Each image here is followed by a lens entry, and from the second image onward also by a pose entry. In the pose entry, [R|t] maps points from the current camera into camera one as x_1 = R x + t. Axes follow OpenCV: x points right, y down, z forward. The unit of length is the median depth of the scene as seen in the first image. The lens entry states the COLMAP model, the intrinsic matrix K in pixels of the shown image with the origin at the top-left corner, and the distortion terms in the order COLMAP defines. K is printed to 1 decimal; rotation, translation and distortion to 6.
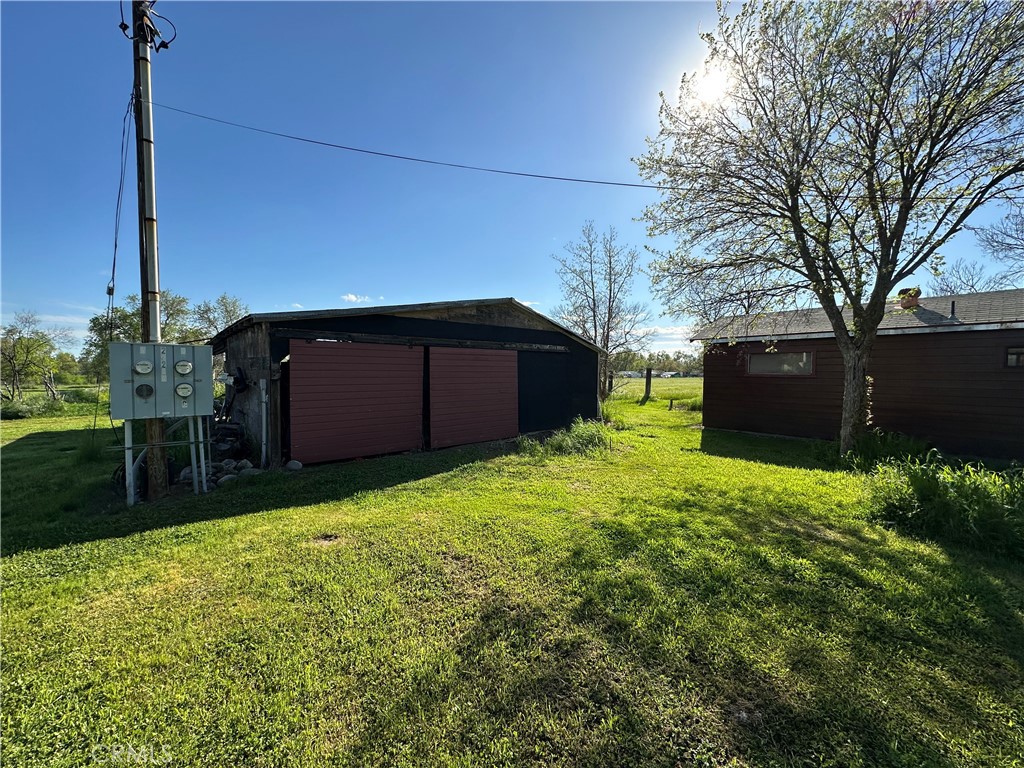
lens RADIAL K [[410.4, 0, 510.9], [0, 410.4, 383.4], [0, 0, 1]] dist [-0.000637, 0.000653]
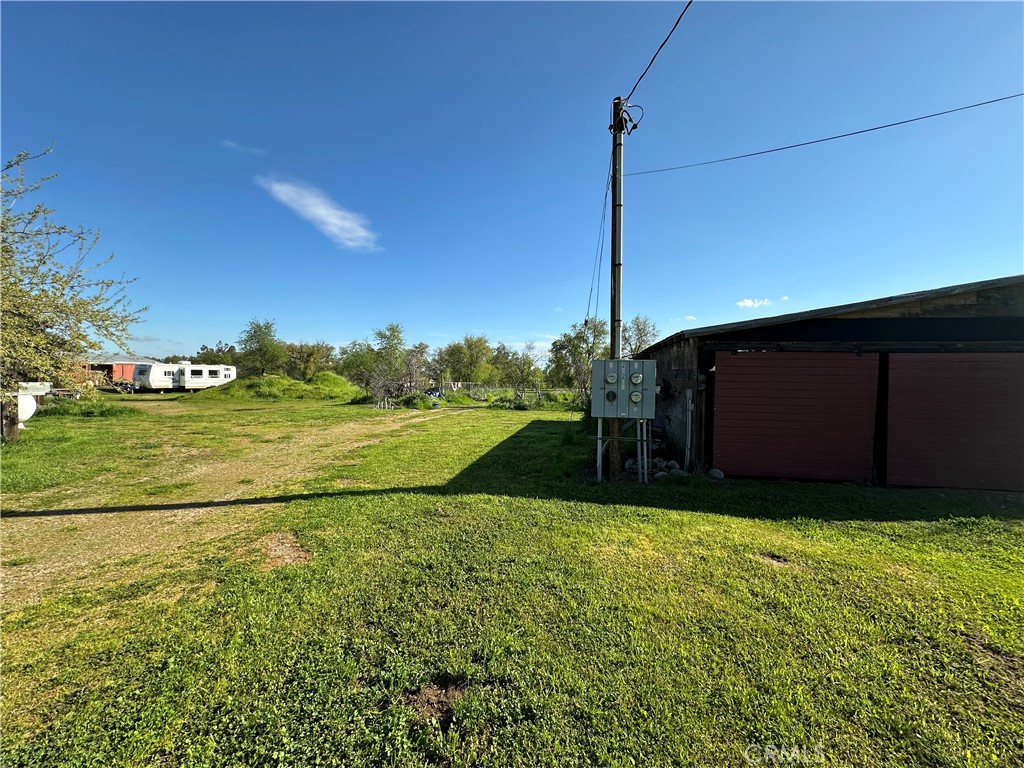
lens RADIAL K [[410.4, 0, 510.9], [0, 410.4, 383.4], [0, 0, 1]] dist [-0.000637, 0.000653]
pose [[0.633360, 0.015330, -0.773705, -0.061907], [-0.034477, 0.999370, -0.008422, -0.000413], [0.773089, 0.032009, 0.633490, -0.057747]]
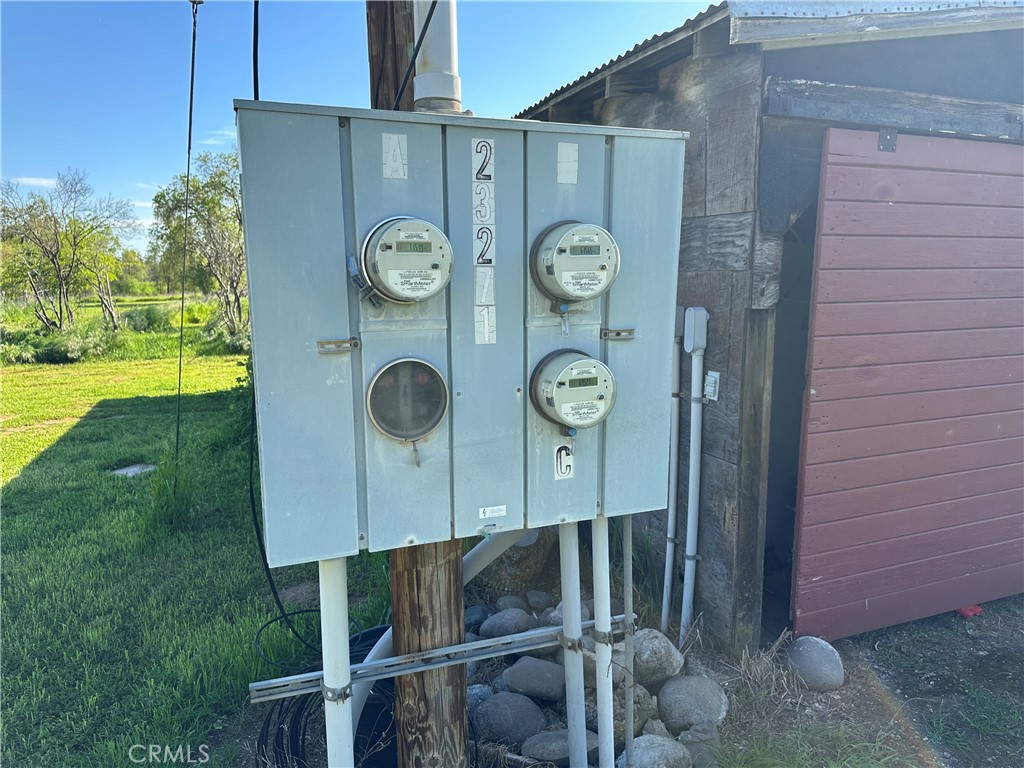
lens RADIAL K [[714.4, 0, 508.5], [0, 714.4, 384.6], [0, 0, 1]] dist [0.082254, -0.136084]
pose [[0.938583, 0.040917, -0.342620, -0.557054], [0.003429, 0.991789, 0.127836, -0.020179], [0.345037, -0.121160, 0.930736, 0.543934]]
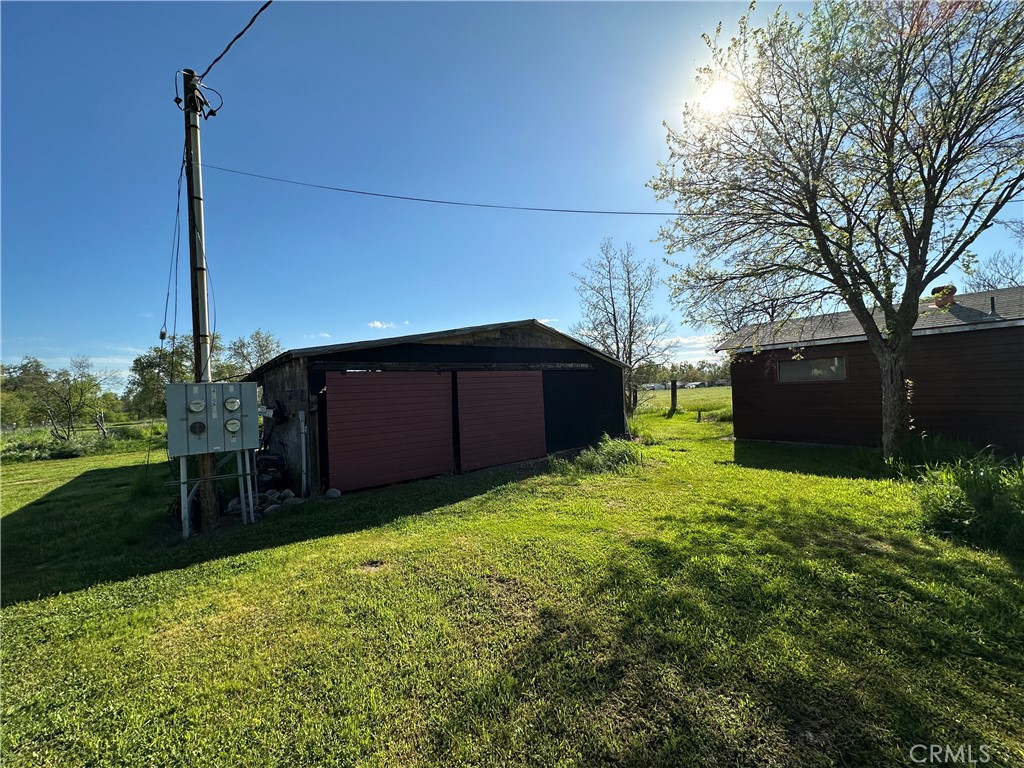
lens RADIAL K [[410.4, 0, 510.9], [0, 410.4, 383.4], [0, 0, 1]] dist [-0.000637, 0.000653]
pose [[0.997573, -0.048704, -0.049751, -0.017838], [0.046414, 0.997853, -0.046204, -0.007610], [0.051894, 0.043783, 0.997692, -0.018314]]
